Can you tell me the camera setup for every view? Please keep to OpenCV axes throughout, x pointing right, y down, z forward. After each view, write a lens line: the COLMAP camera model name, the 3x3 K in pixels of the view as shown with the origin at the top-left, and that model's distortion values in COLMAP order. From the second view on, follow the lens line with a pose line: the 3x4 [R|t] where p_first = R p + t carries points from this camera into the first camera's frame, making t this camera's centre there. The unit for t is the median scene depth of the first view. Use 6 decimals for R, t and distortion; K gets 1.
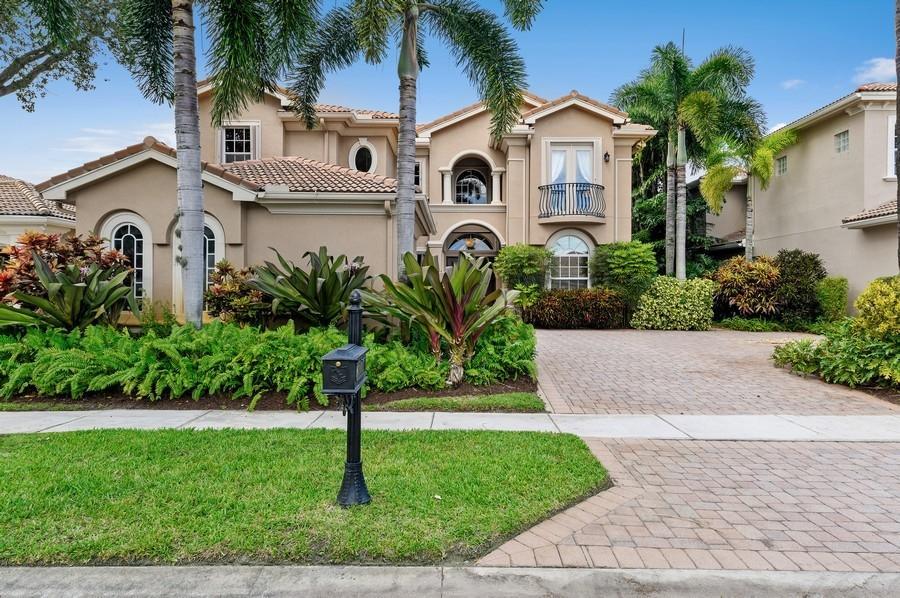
lens RADIAL K [[548.2, 0, 451.9], [0, 548.2, 293.4], [0, 0, 1]] dist [0.002723, 0.004502]
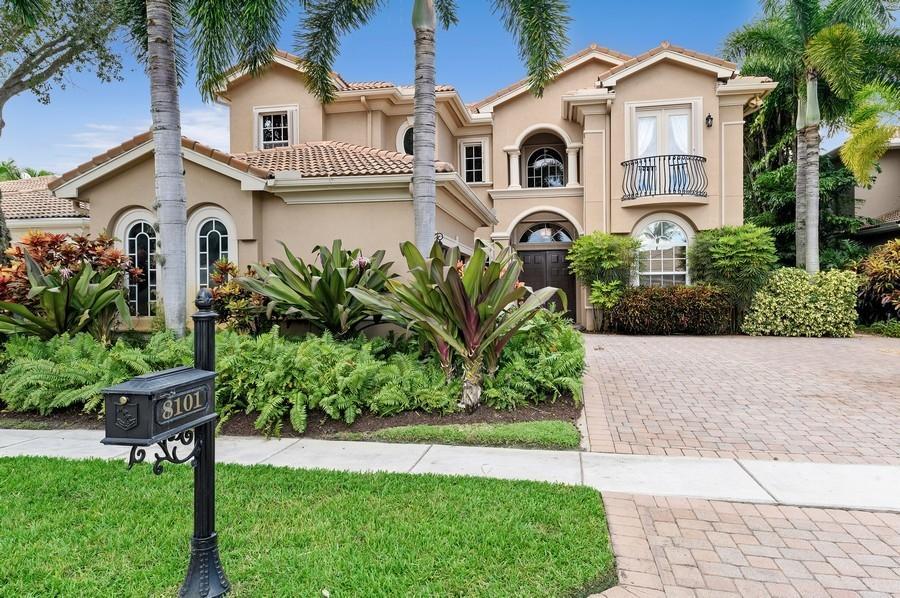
lens RADIAL K [[594.8, 0, 447.5], [0, 594.8, 298.5], [0, 0, 1]] dist [0.010088, 0.000974]
pose [[0.983697, -0.010518, -0.179525, 0.091050], [0.011799, 0.999912, 0.006072, 0.002111], [0.179445, -0.008091, 0.983735, 0.108116]]
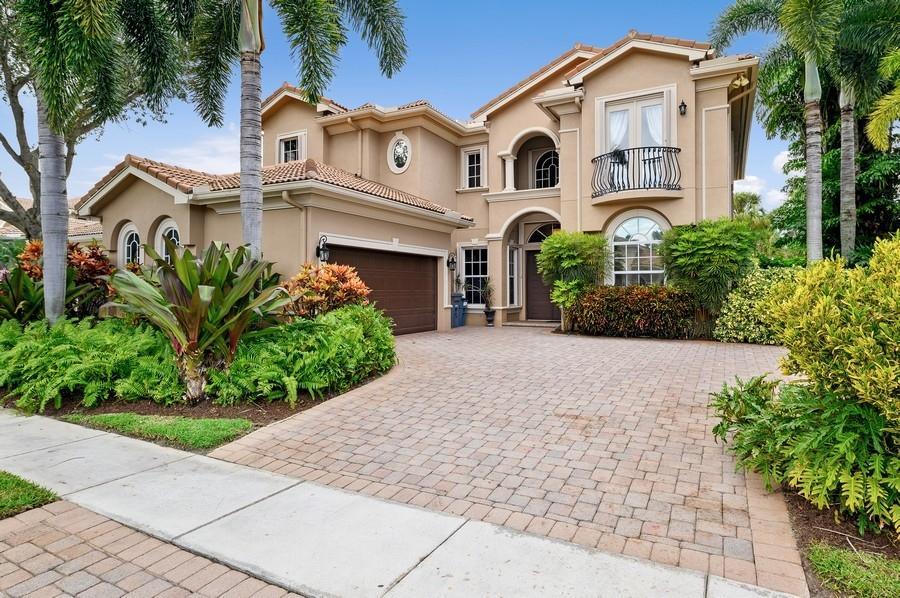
lens RADIAL K [[520.4, 0, 438.4], [0, 520.4, 281.1], [0, 0, 1]] dist [0.011855, 0.000732]
pose [[0.876648, -0.011209, -0.481002, 0.501230], [0.000949, 0.999767, -0.021567, 0.001682], [0.481132, 0.018450, 0.876454, 0.338598]]
